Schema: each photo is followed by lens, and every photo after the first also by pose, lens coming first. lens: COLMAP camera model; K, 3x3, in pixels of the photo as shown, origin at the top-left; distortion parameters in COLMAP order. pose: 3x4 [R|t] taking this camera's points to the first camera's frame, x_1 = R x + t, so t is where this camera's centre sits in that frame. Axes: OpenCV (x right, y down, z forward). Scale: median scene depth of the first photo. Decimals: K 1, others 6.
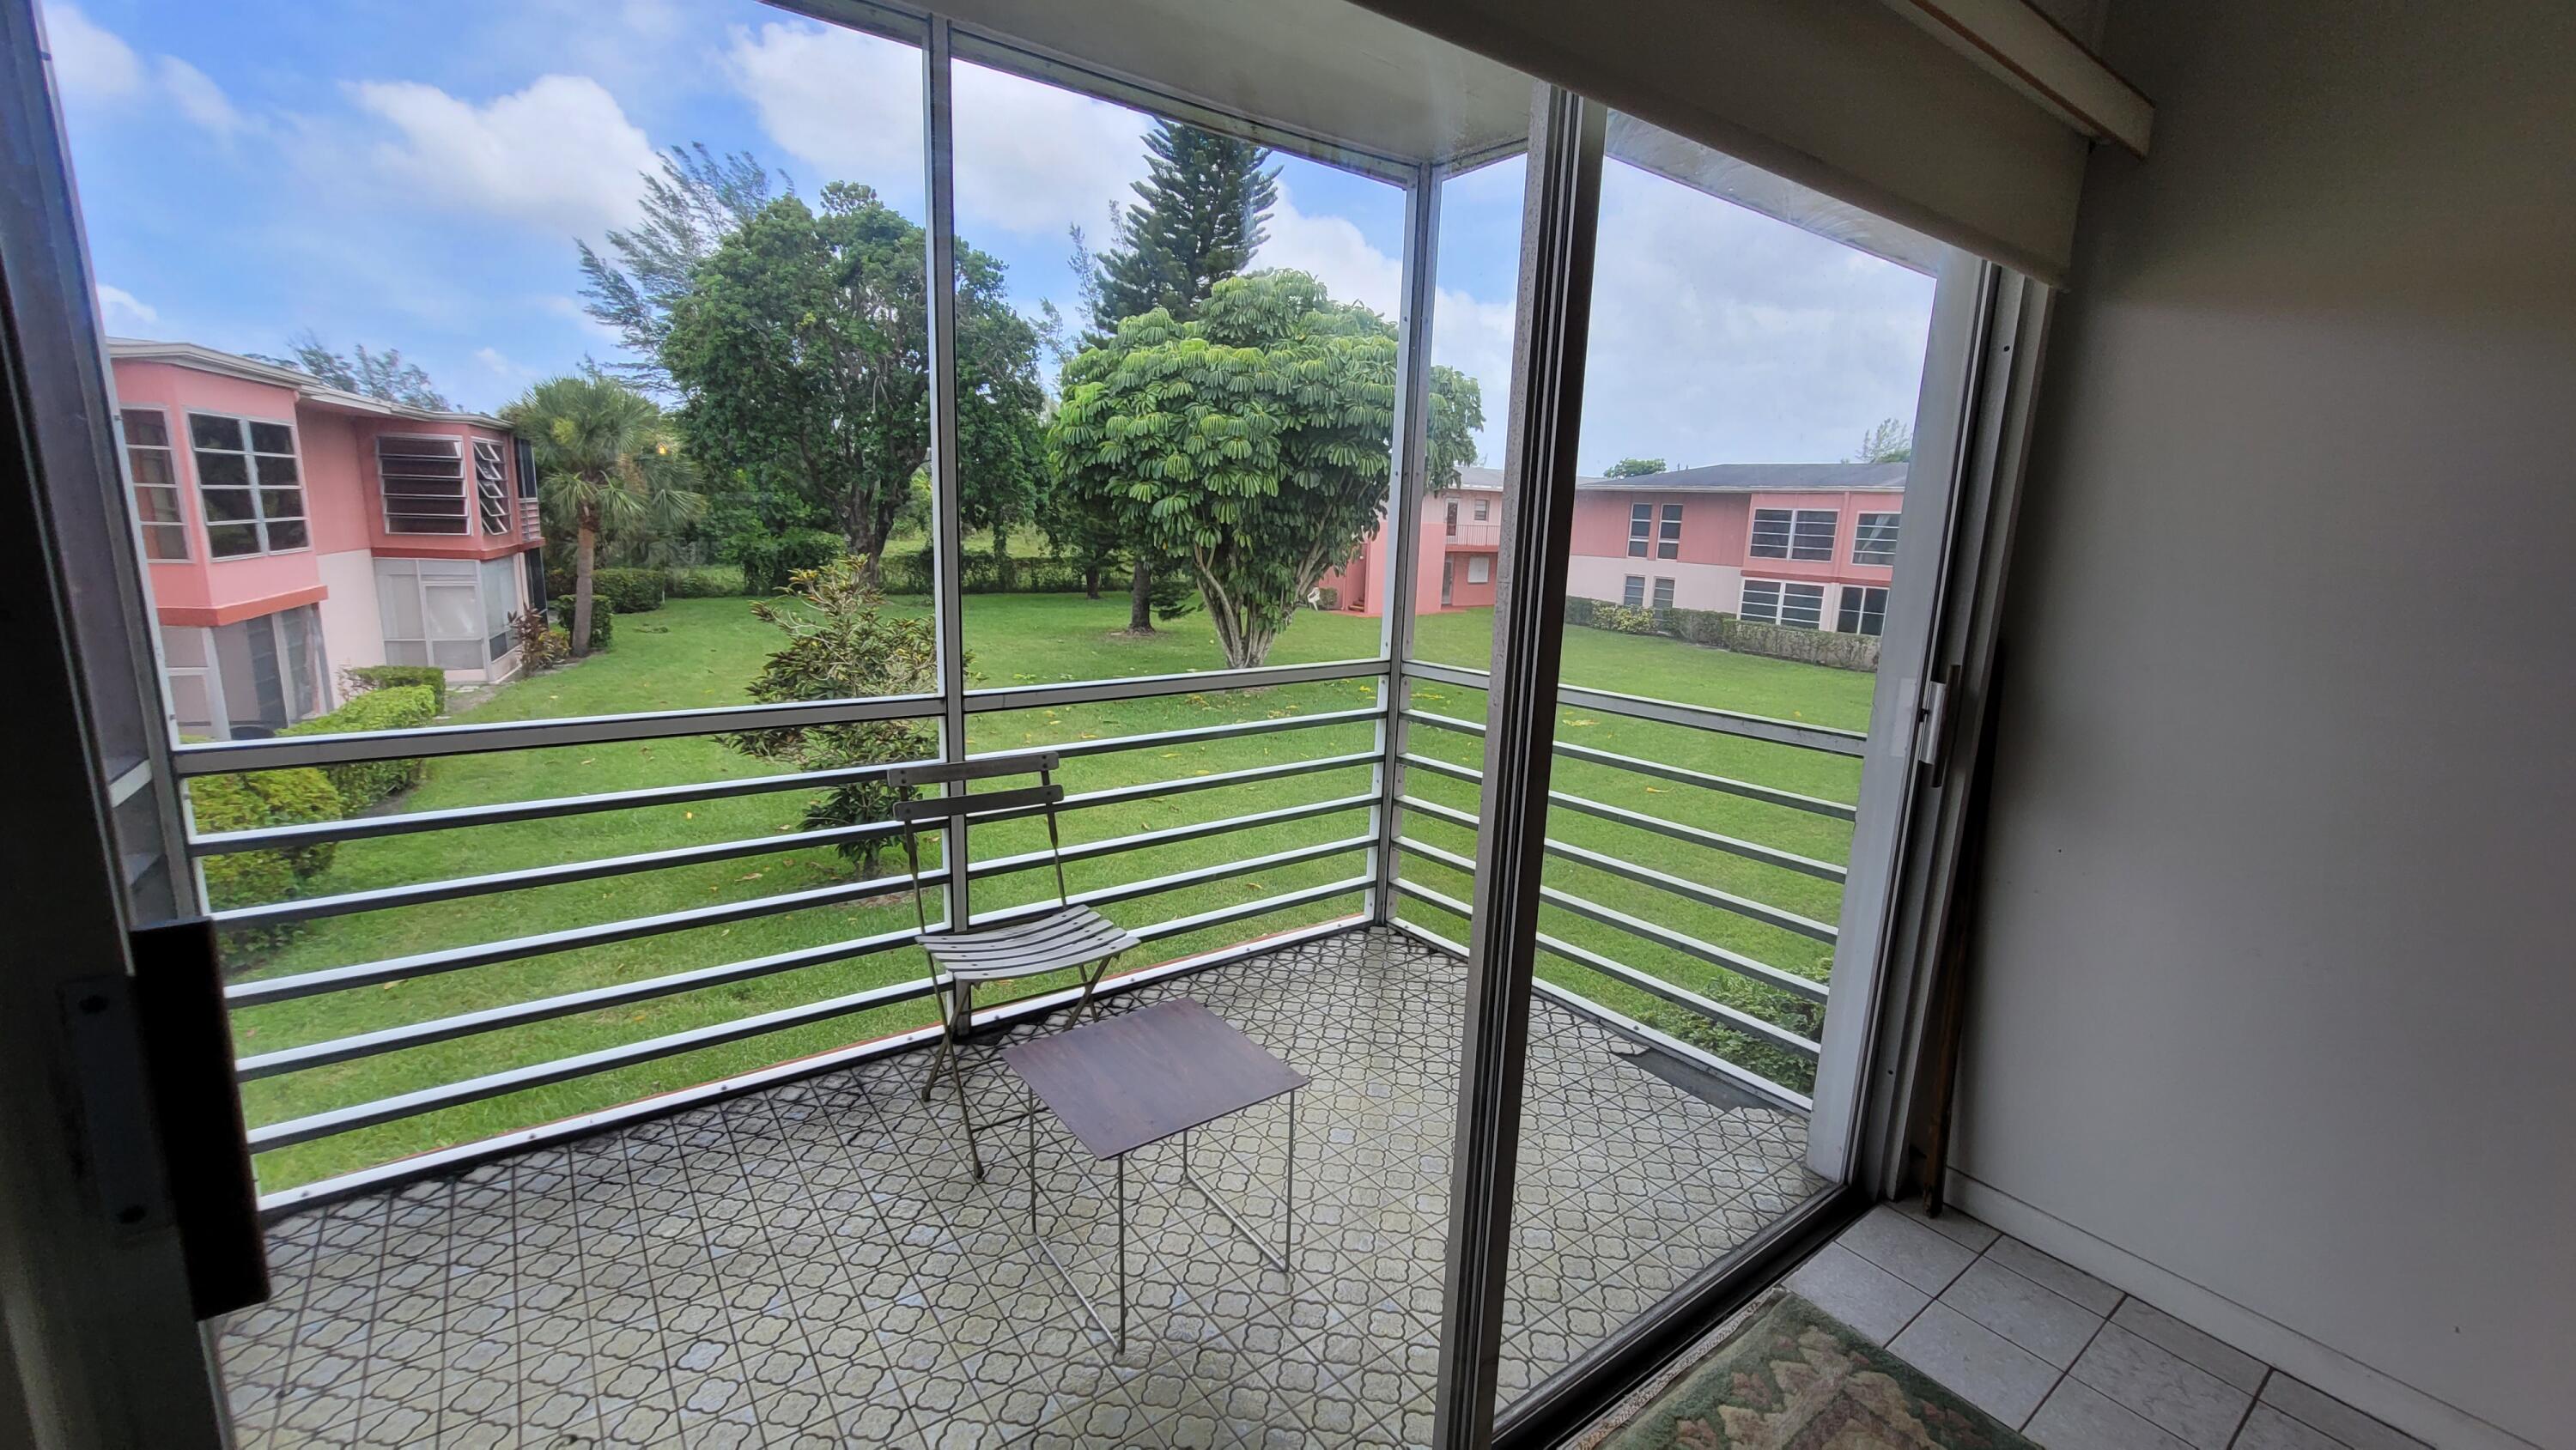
lens RADIAL K [[1054.0, 0, 1288.0], [0, 1054.0, 725.0], [0, 0, 1]] dist [-0.009538, 0.000233]
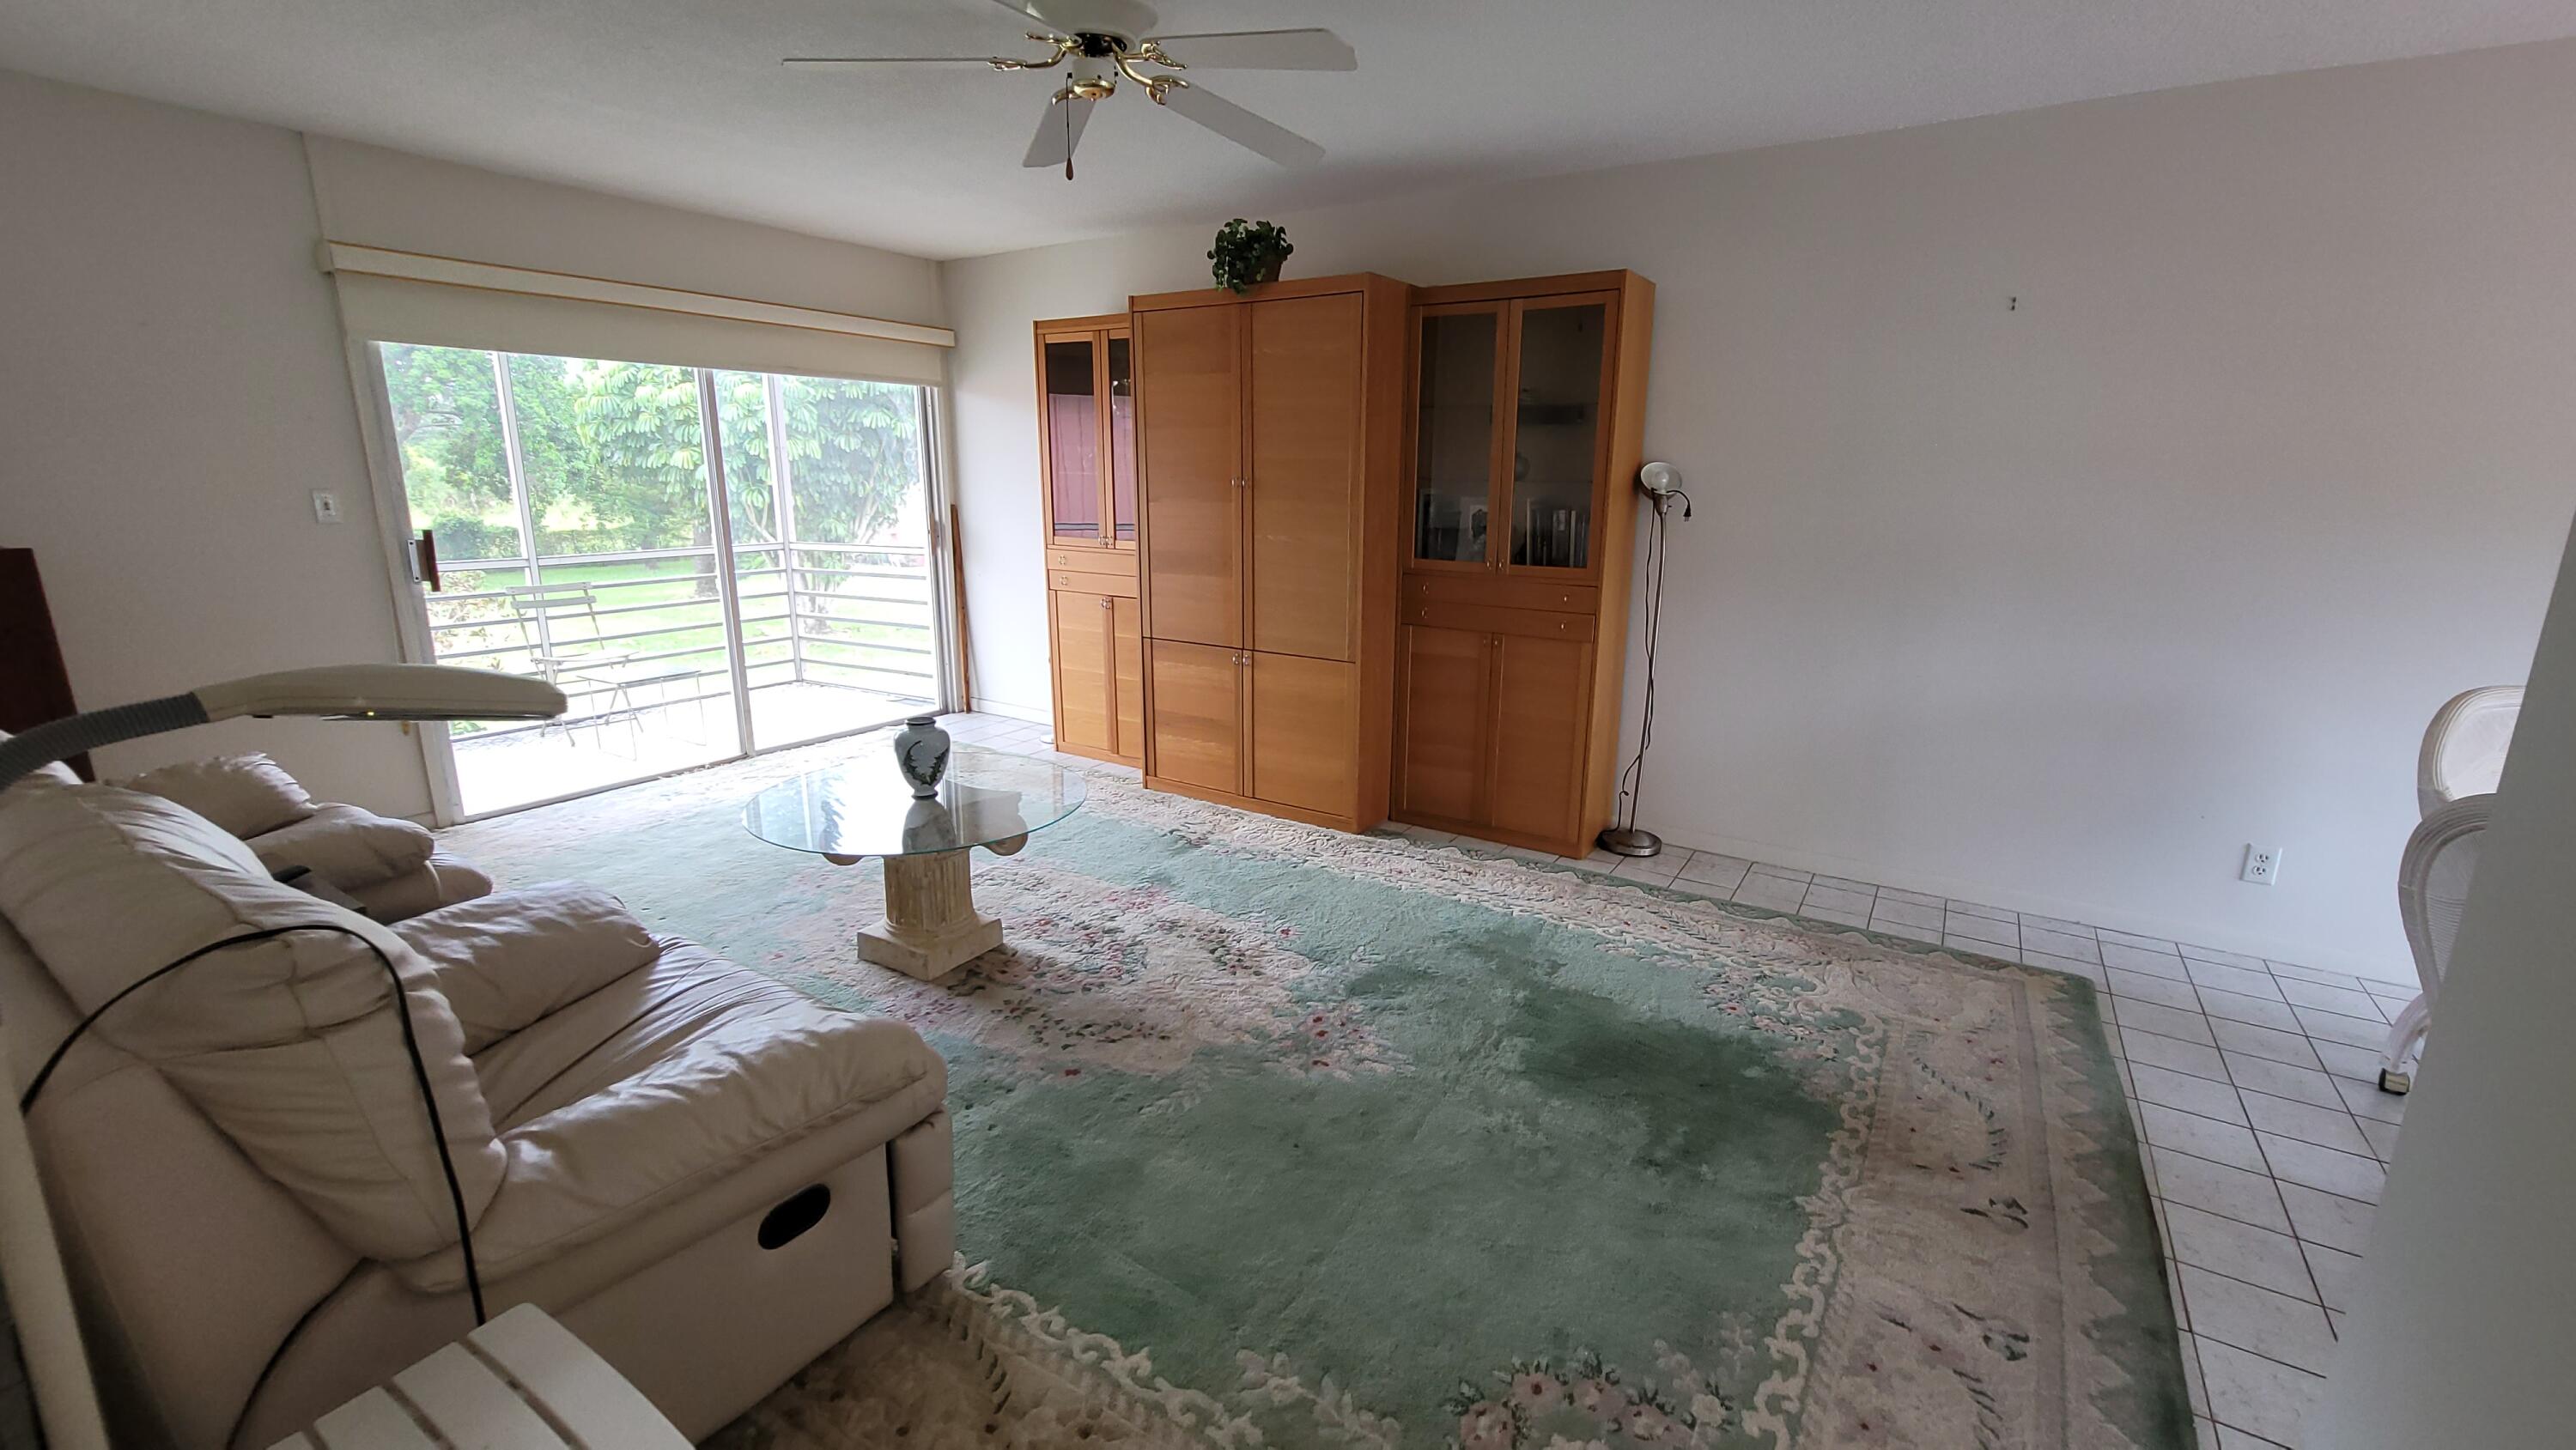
lens RADIAL K [[1054.0, 0, 1288.0], [0, 1054.0, 725.0], [0, 0, 1]] dist [-0.009538, 0.000233]
pose [[0.936838, -0.108008, 0.332669, 0.053143], [0.094624, 0.993924, 0.056227, 0.047137], [-0.336721, -0.021197, 0.941366, -0.216538]]
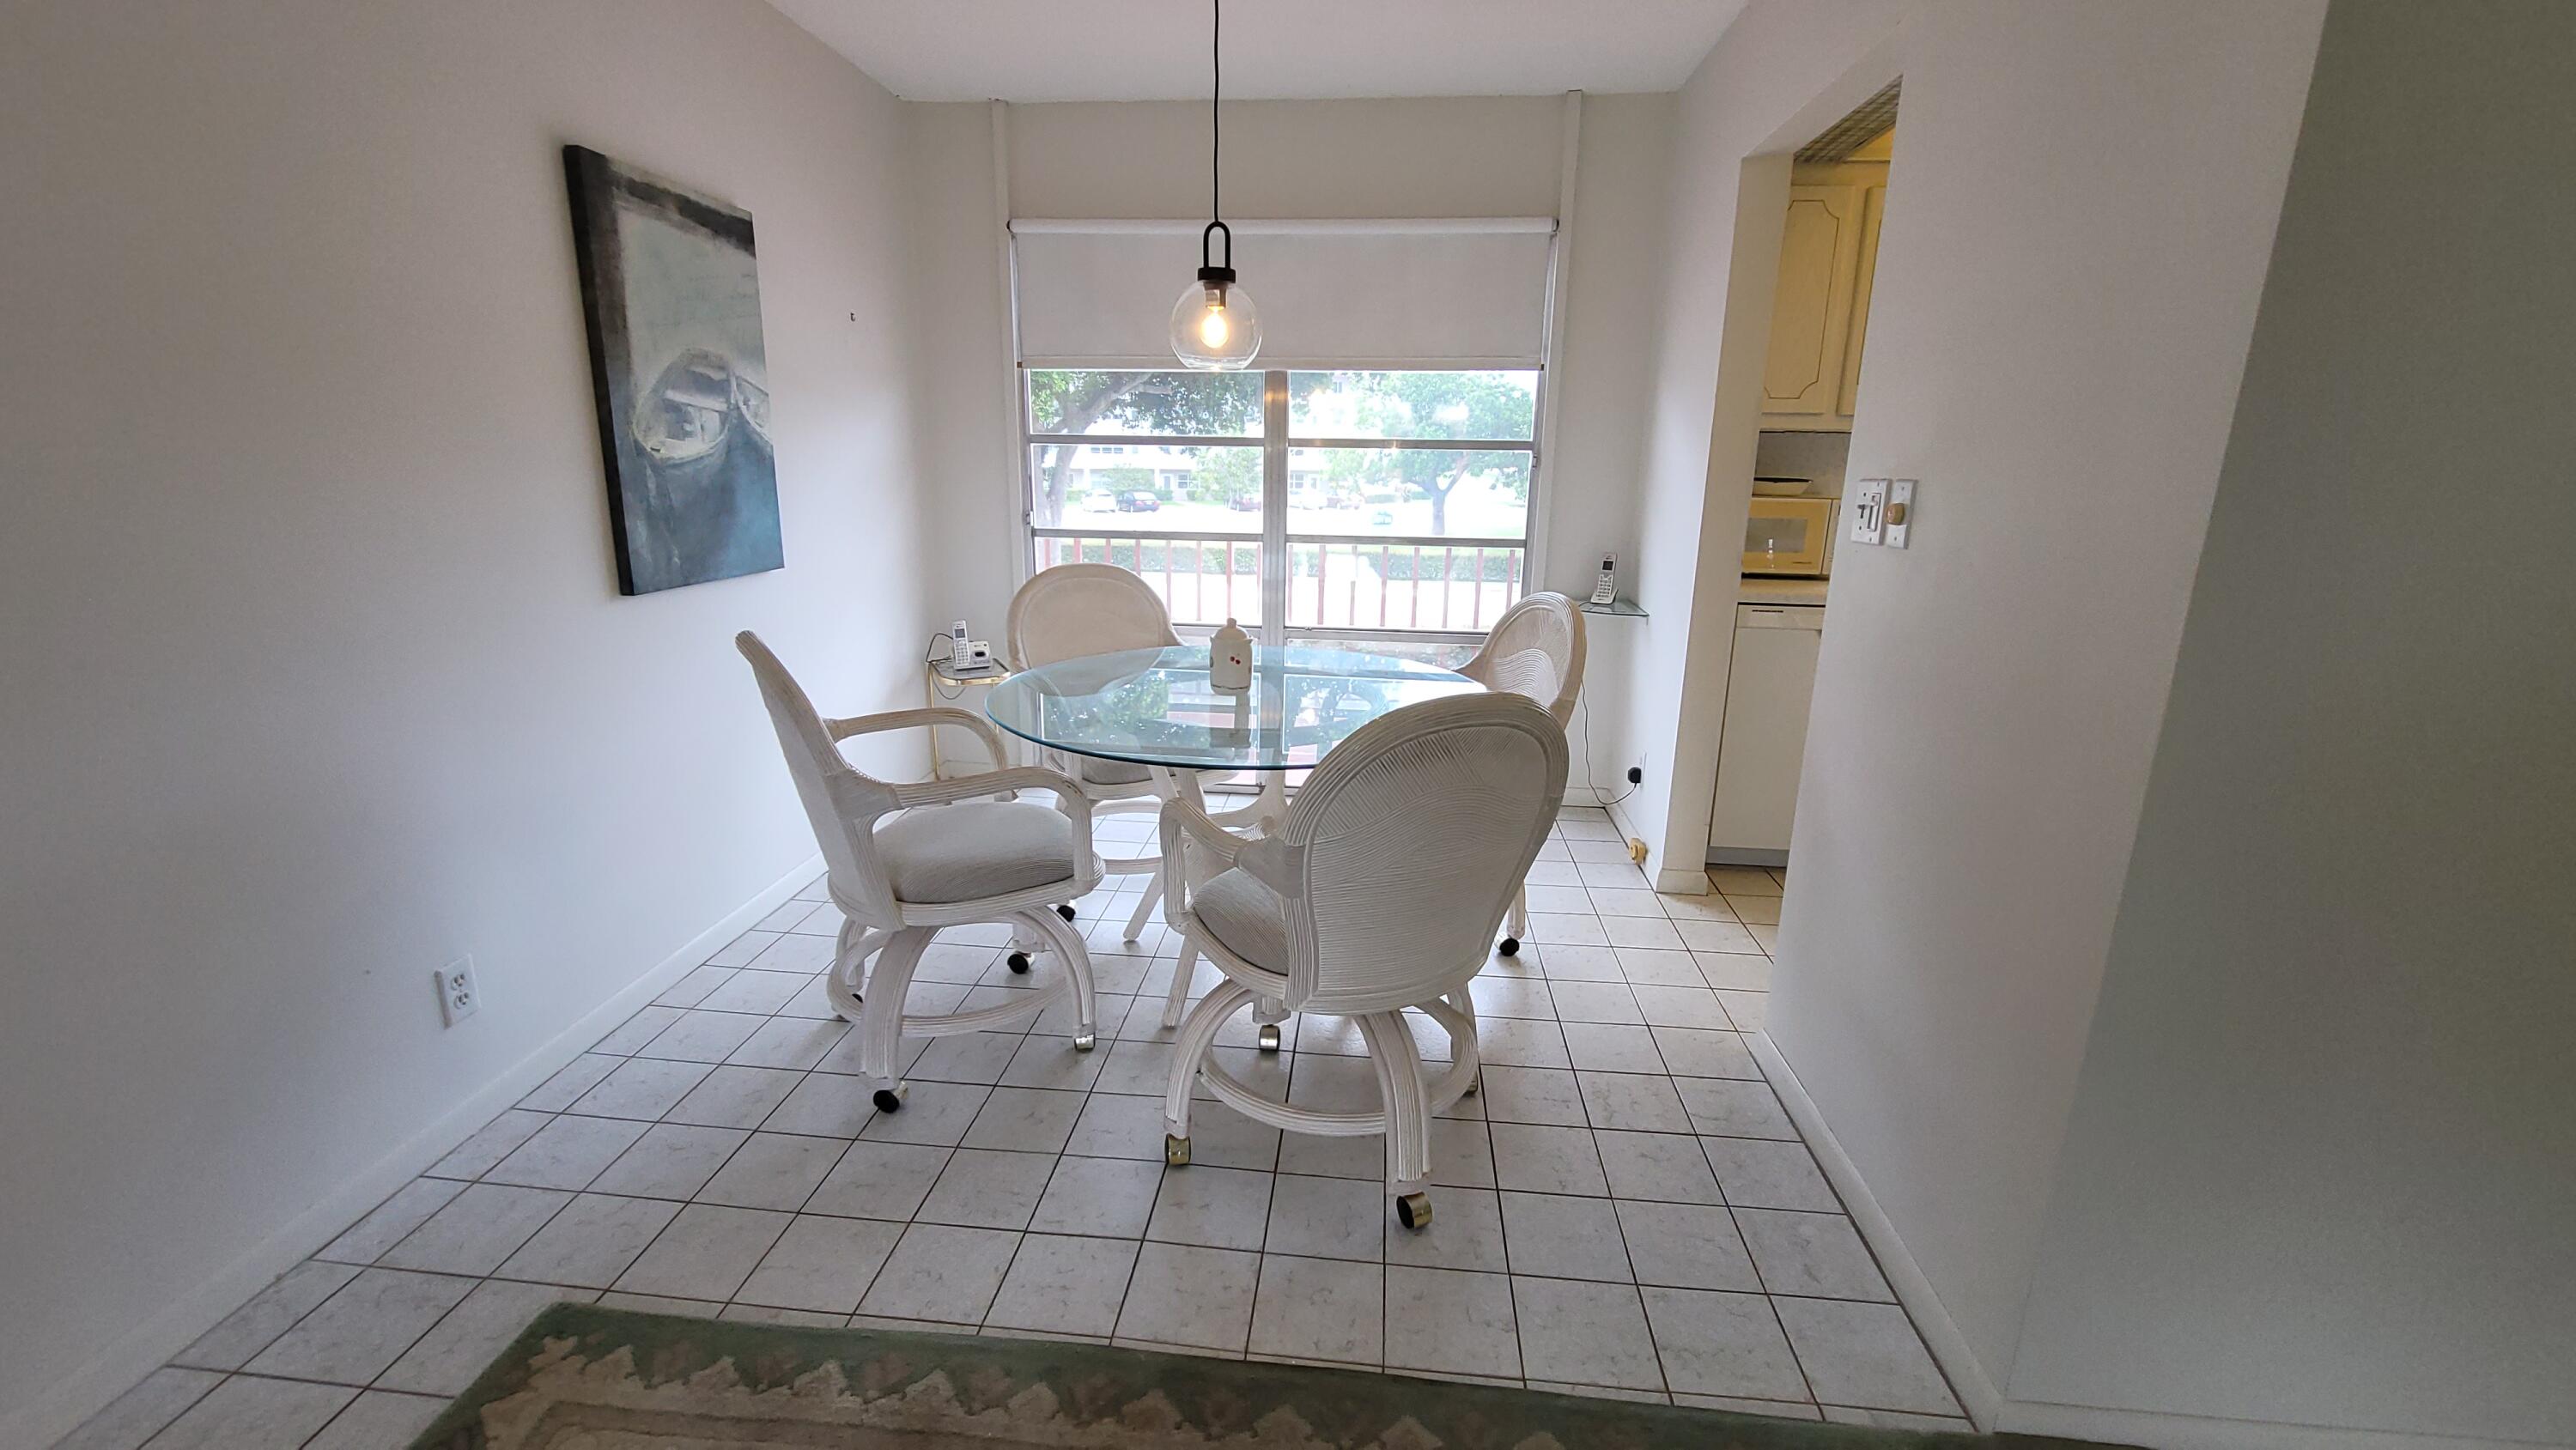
lens RADIAL K [[1054.0, 0, 1288.0], [0, 1054.0, 725.0], [0, 0, 1]] dist [-0.009538, 0.000233]
pose [[-0.740383, -0.220053, 0.635145, 0.124799], [0.089223, 0.904363, 0.417334, 0.032554], [-0.666237, 0.365657, -0.649941, -0.113067]]
